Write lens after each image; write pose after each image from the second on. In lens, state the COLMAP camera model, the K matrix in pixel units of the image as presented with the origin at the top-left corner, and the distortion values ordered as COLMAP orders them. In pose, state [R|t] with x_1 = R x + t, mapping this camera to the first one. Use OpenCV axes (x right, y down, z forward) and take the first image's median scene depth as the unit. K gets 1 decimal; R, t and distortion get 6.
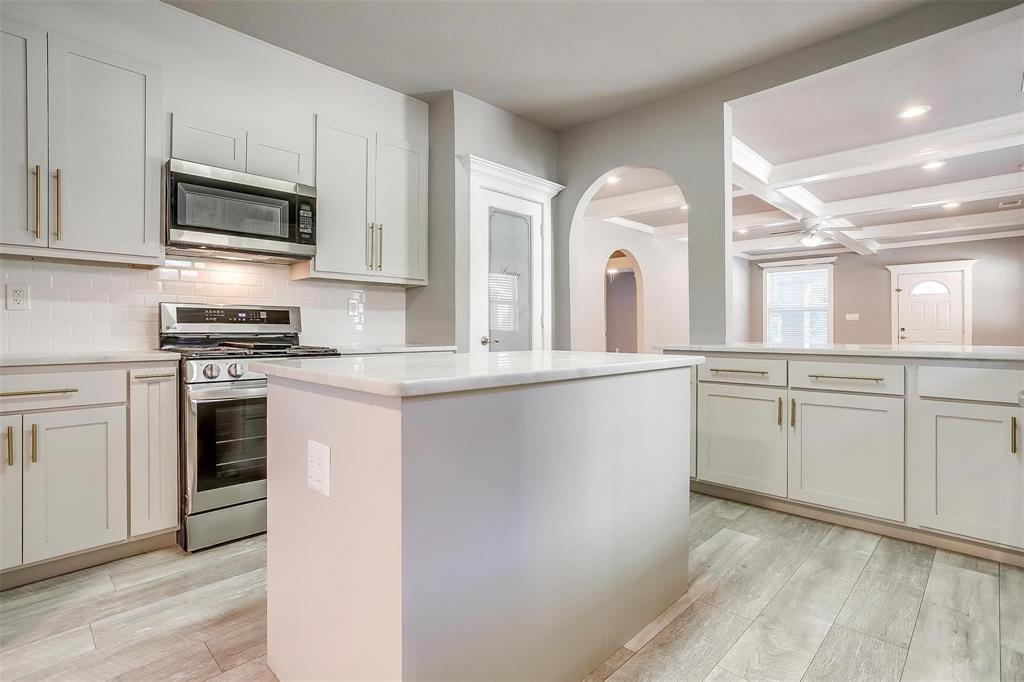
lens RADIAL K [[495.1, 0, 507.8], [0, 495.1, 335.8], [0, 0, 1]] dist [-0.001475, 0.000473]
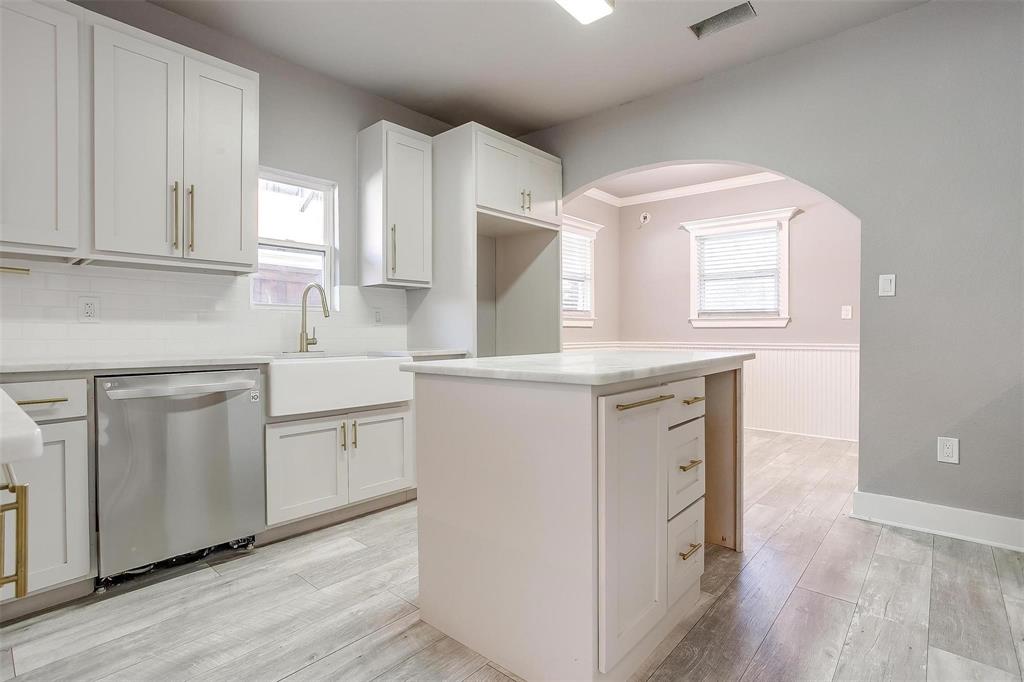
lens RADIAL K [[495.1, 0, 511.5], [0, 495.1, 333.3], [0, 0, 1]] dist [-0.001475, 0.000473]
pose [[-0.998168, 0.005504, -0.060257, 0.255846], [0.004790, 0.999917, 0.011989, -0.024290], [0.060318, 0.011678, -0.998111, 1.989026]]
